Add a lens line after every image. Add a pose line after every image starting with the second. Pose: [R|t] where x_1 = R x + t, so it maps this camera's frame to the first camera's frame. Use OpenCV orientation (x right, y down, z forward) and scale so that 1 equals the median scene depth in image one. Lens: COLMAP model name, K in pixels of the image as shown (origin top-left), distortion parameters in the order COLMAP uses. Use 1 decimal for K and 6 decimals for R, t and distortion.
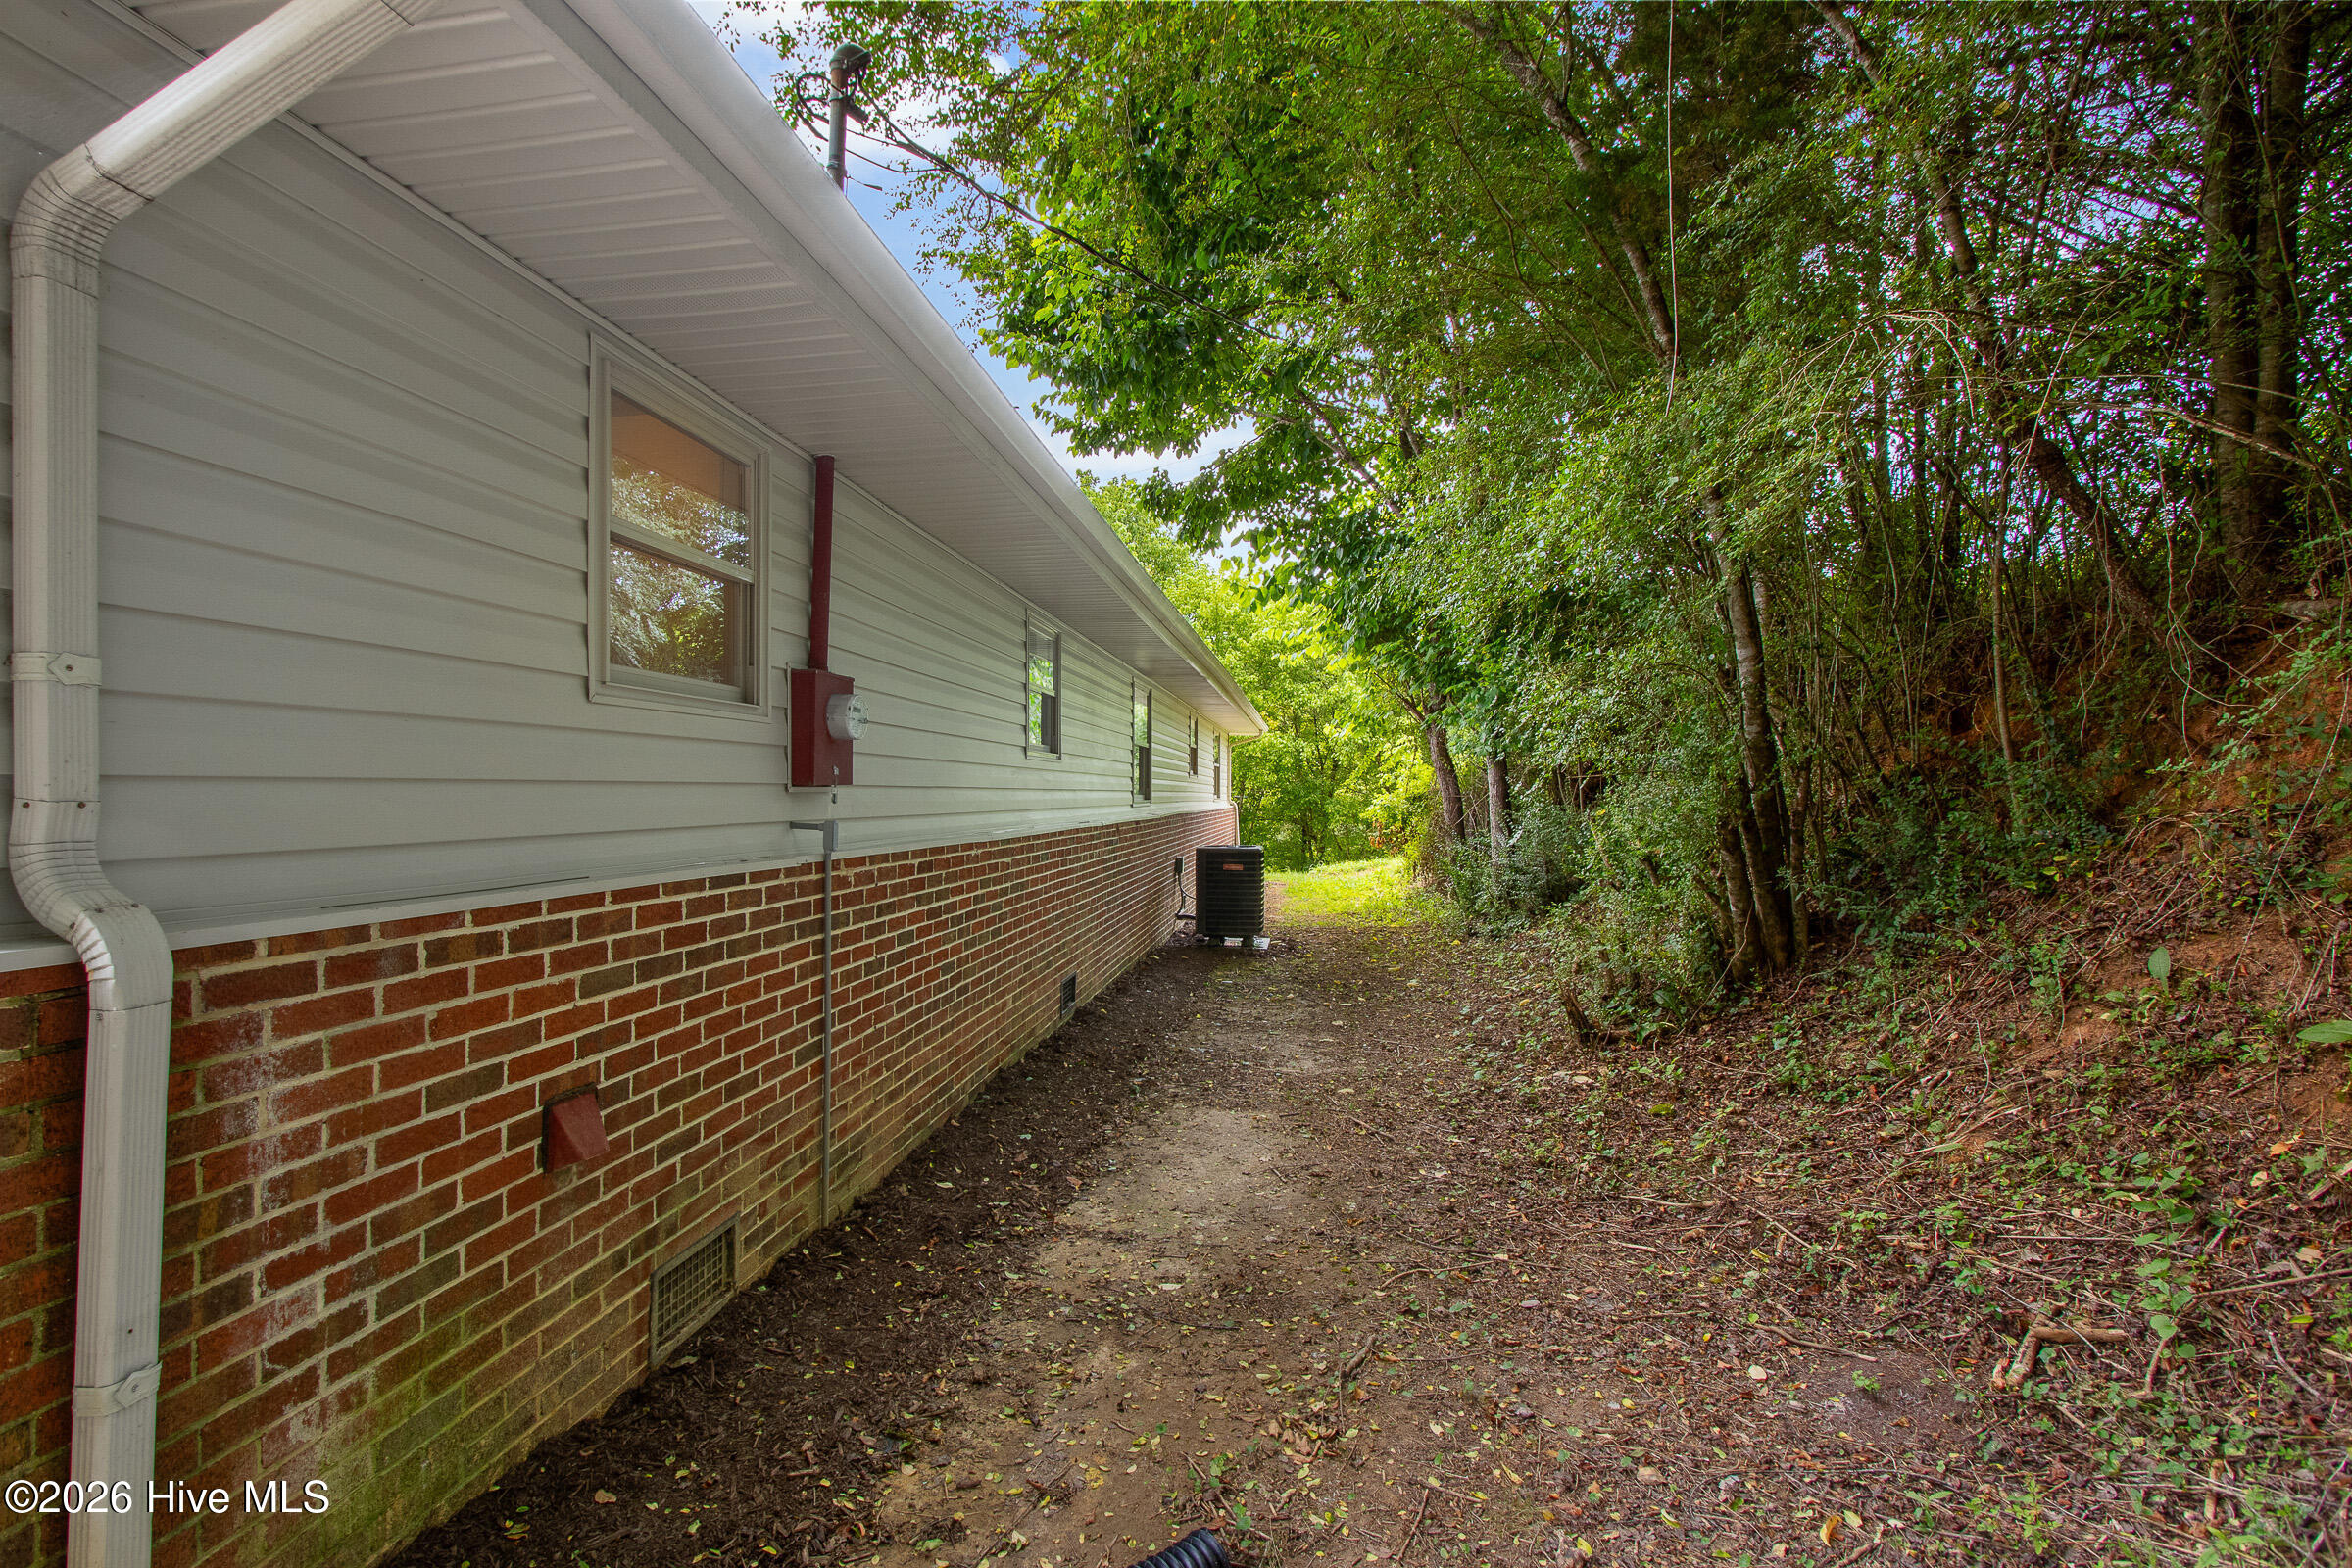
lens RADIAL K [[1105.2, 0, 1192.0], [0, 1105.2, 787.3], [0, 0, 1]] dist [-0.008351, 0.000709]
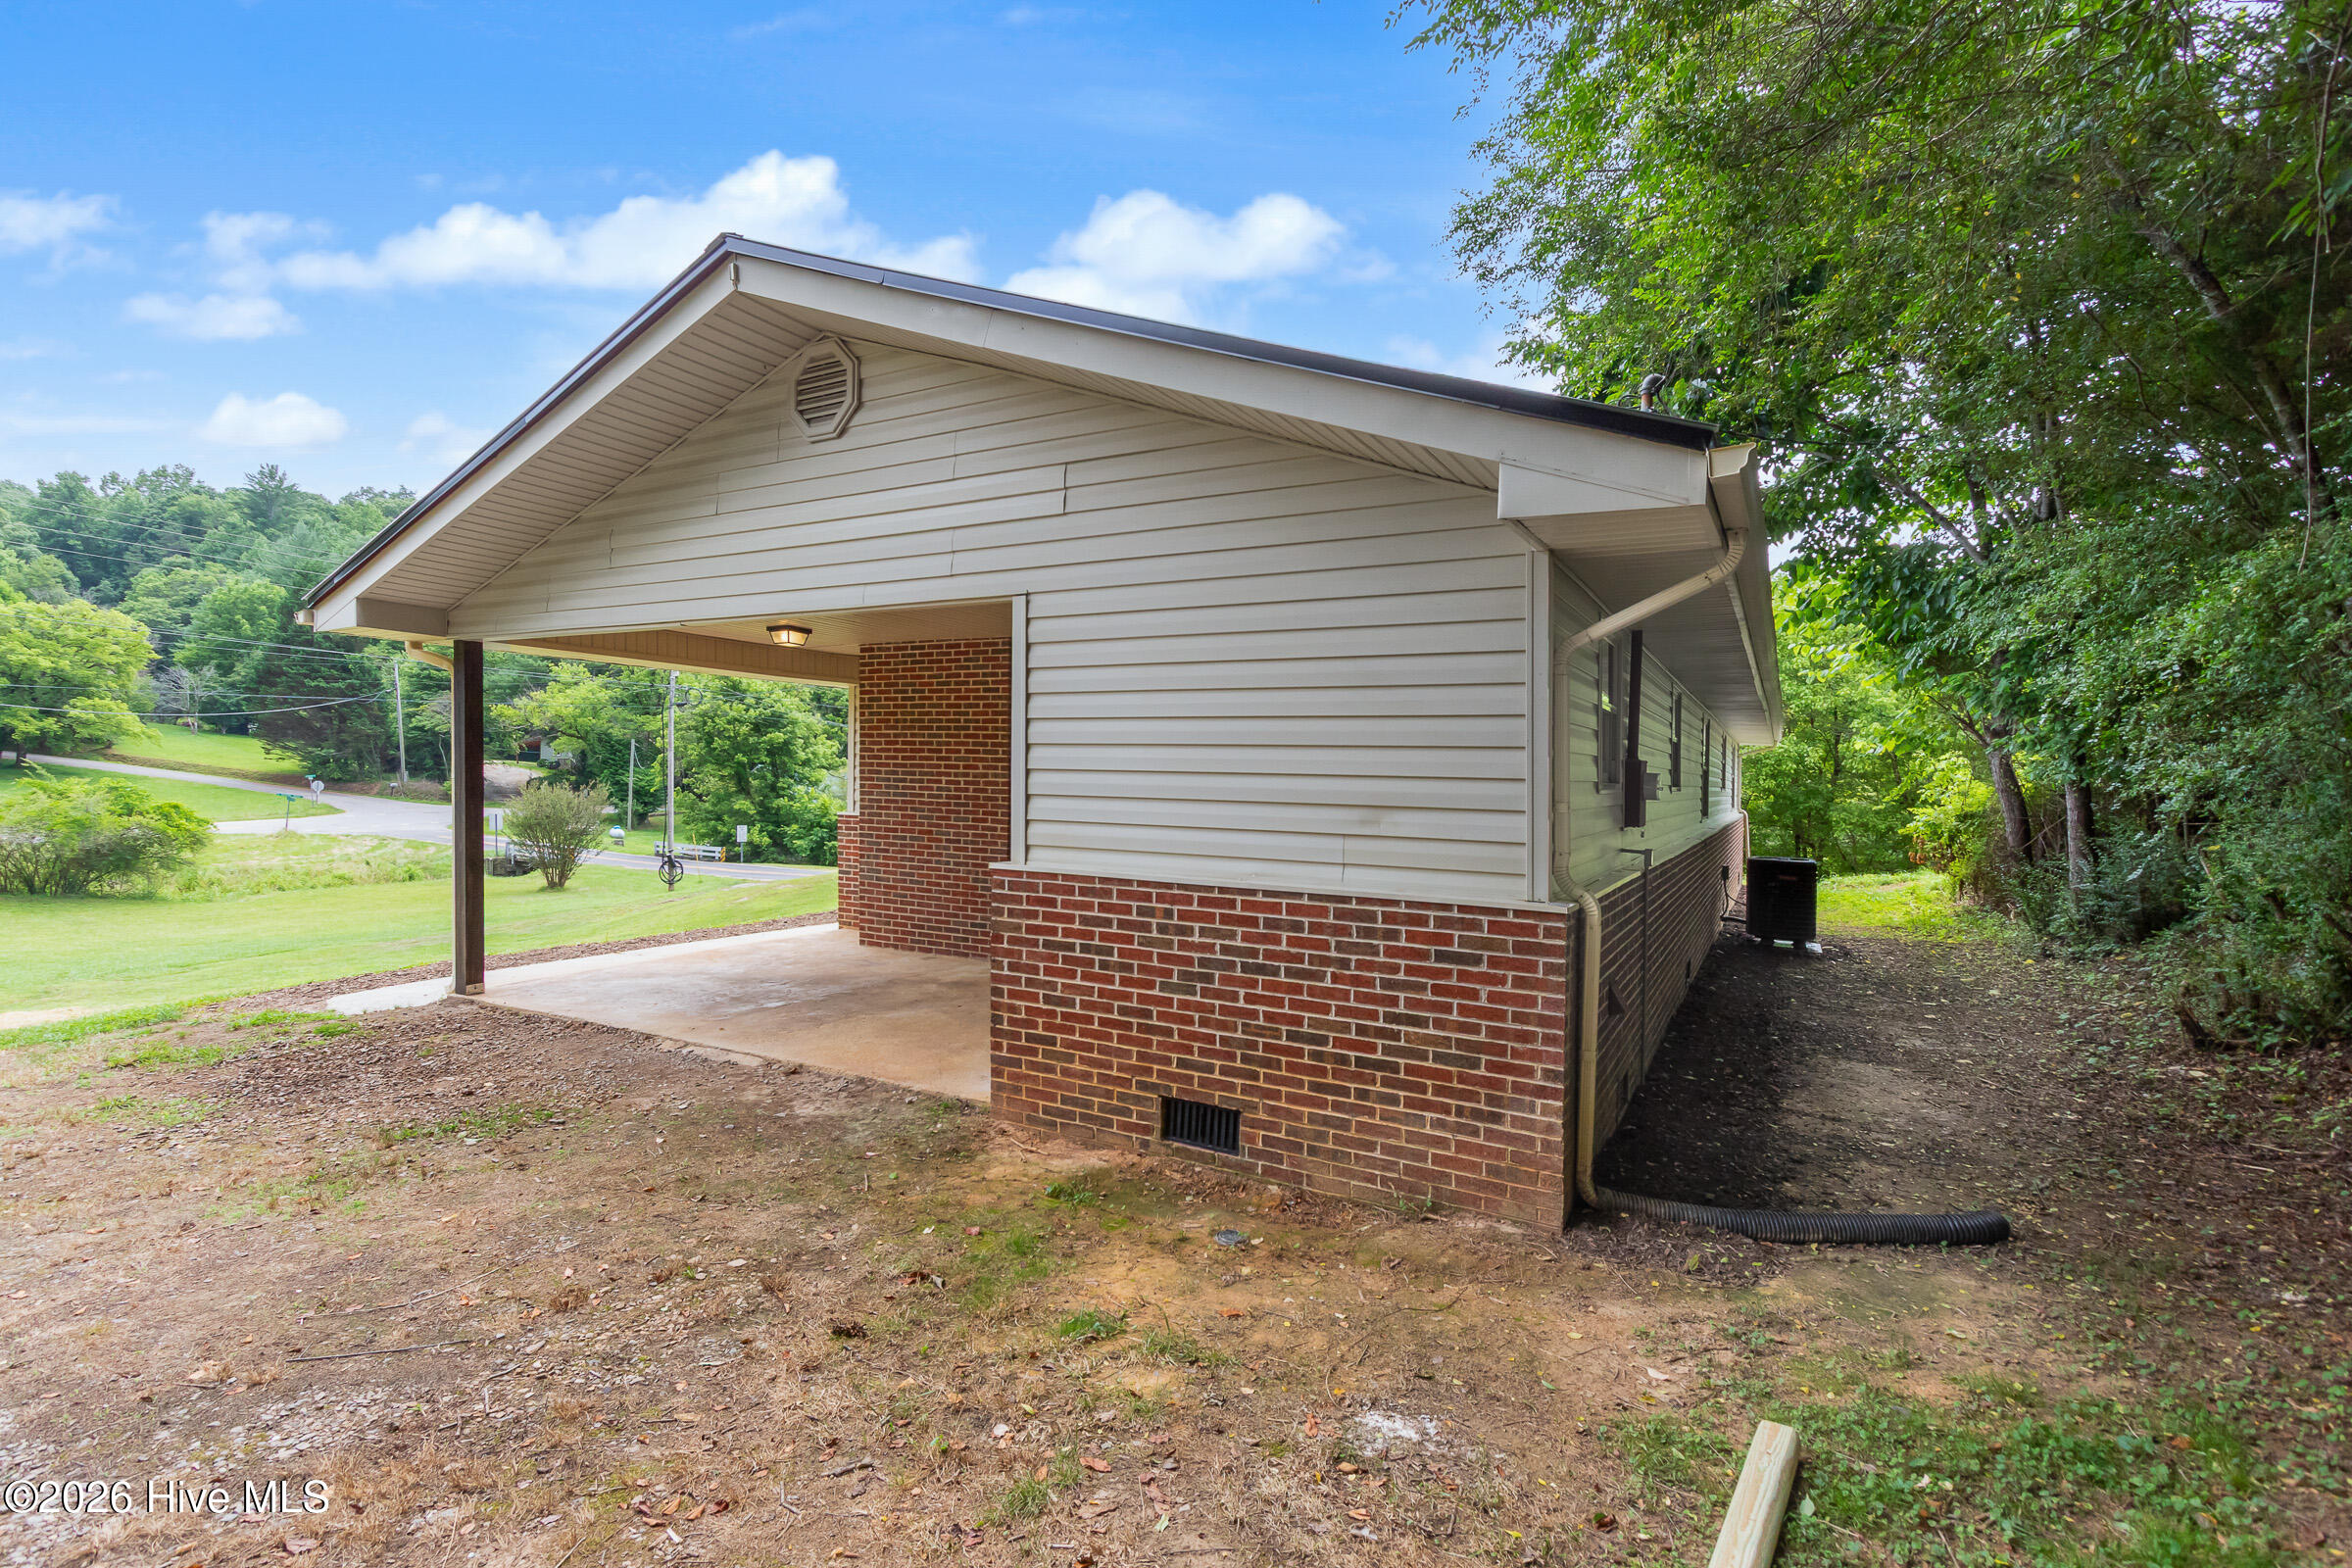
lens RADIAL K [[1105.2, 0, 1151.9], [0, 1105.2, 776.1], [0, 0, 1]] dist [-0.008351, 0.000709]
pose [[0.919385, 0.020177, -0.392842, -0.119104], [-0.019341, 0.999794, 0.006088, -0.025229], [0.392884, 0.002001, 0.919586, -0.283480]]
